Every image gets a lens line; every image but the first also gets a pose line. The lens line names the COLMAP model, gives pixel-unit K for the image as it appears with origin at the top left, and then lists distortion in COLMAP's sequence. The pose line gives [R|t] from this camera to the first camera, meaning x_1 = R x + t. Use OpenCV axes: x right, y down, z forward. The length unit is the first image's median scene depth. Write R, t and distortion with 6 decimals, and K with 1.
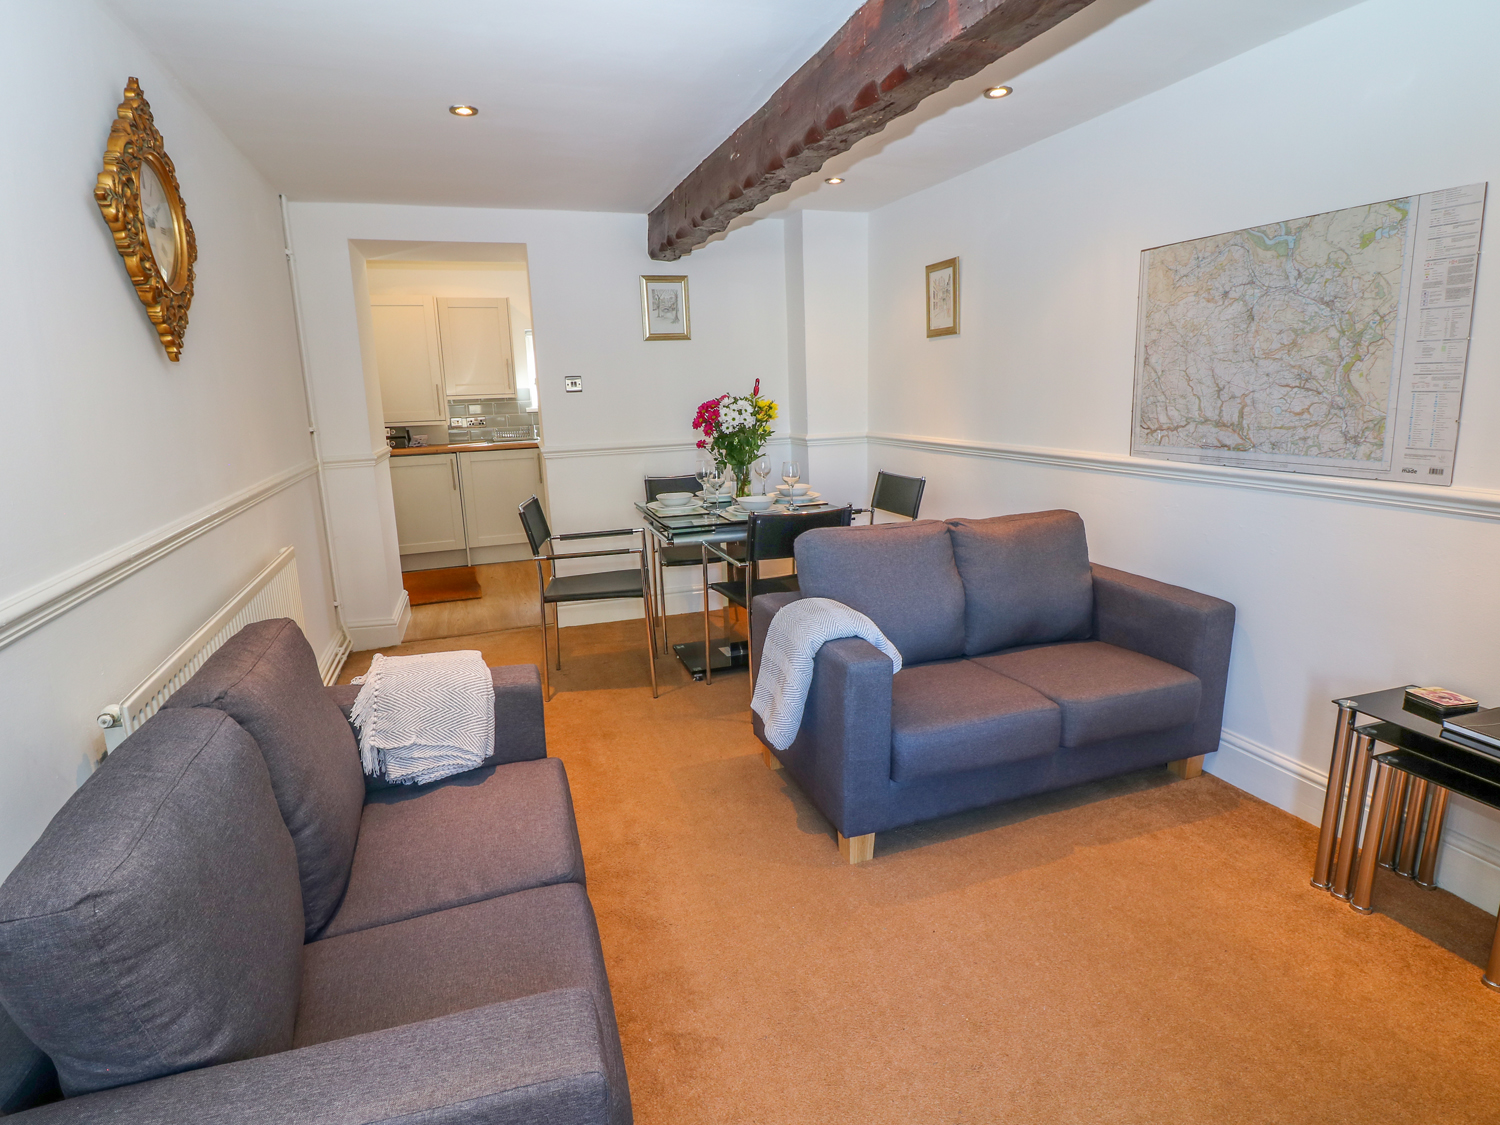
lens RADIAL K [[797.1, 0, 754.4], [0, 797.1, 542.3], [0, 0, 1]] dist [-0.004442, -0.001971]
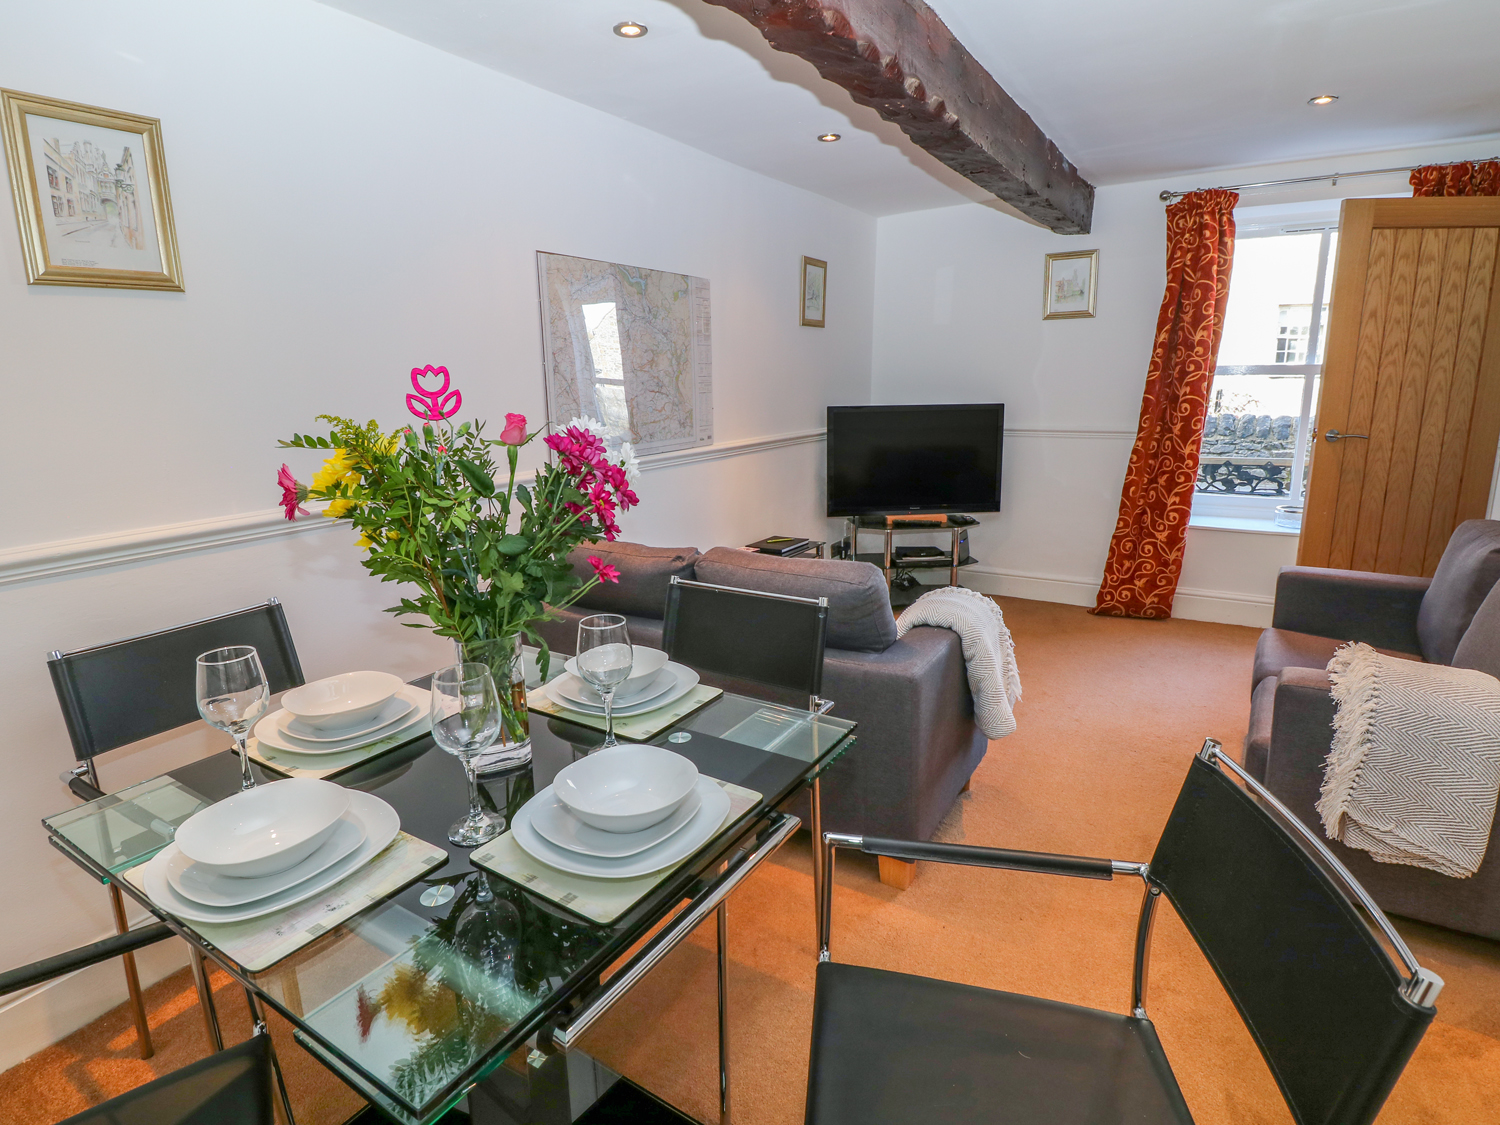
lens RADIAL K [[797.1, 0, 754.4], [0, 797.1, 542.3], [0, 0, 1]] dist [-0.004442, -0.001971]
pose [[-0.625481, -0.108752, 0.772623, -0.545095], [0.197936, 0.935728, 0.291950, -0.331703], [-0.754715, 0.335539, -0.563754, 1.796805]]
